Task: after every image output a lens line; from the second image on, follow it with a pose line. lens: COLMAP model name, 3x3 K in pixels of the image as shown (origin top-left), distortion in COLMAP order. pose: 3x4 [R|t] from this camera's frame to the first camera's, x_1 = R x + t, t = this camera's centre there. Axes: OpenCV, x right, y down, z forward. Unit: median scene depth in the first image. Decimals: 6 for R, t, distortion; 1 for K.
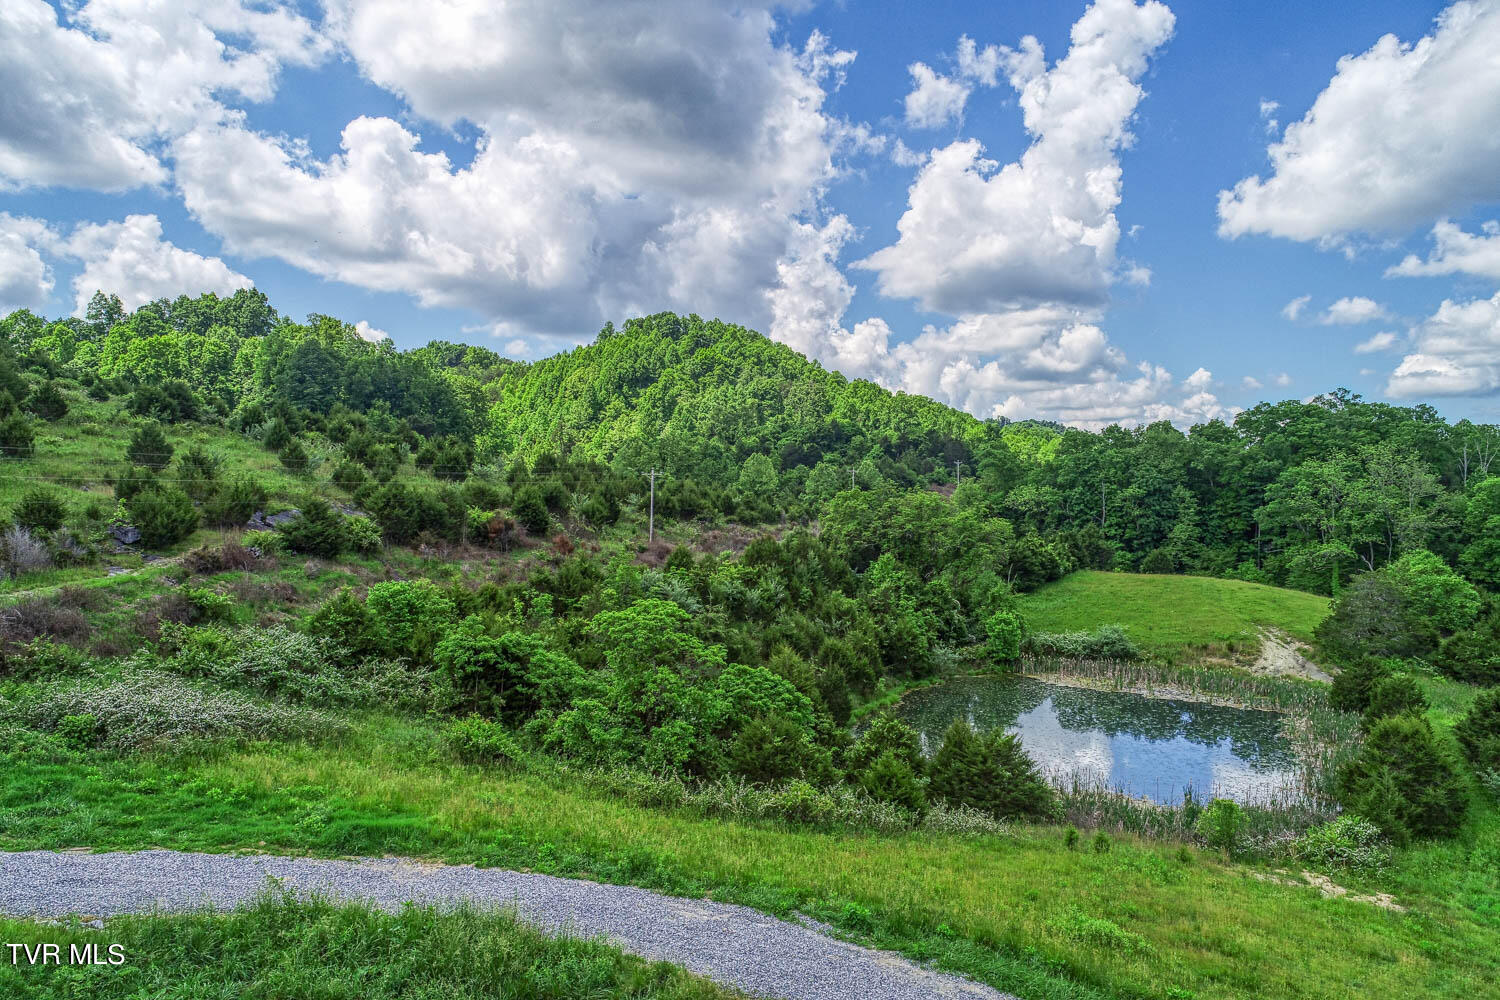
lens RADIAL K [[1012.3, 0, 751.5], [0, 1012.3, 507.8], [0, 0, 1]] dist [-0.005389, 0.006431]
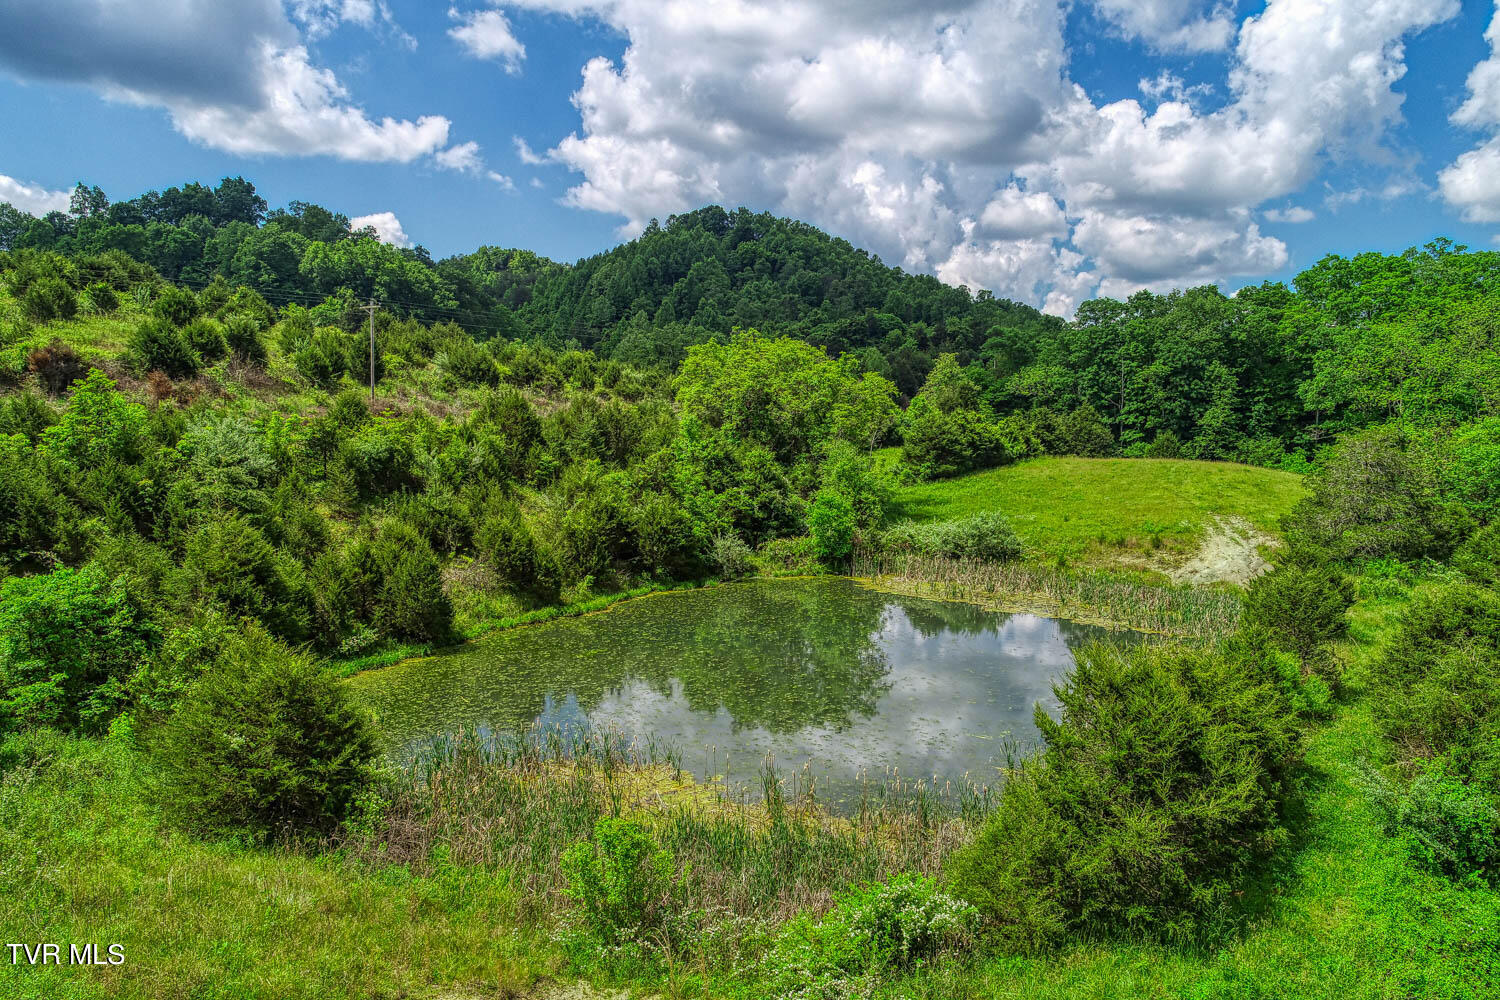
lens RADIAL K [[1012.3, 0, 751.5], [0, 1012.3, 507.8], [0, 0, 1]] dist [-0.005389, 0.006431]
pose [[0.994080, 0.004853, -0.108542, 0.138940], [0.003651, 0.996945, 0.078017, 0.030011], [0.108589, -0.077952, 0.991026, 0.144693]]
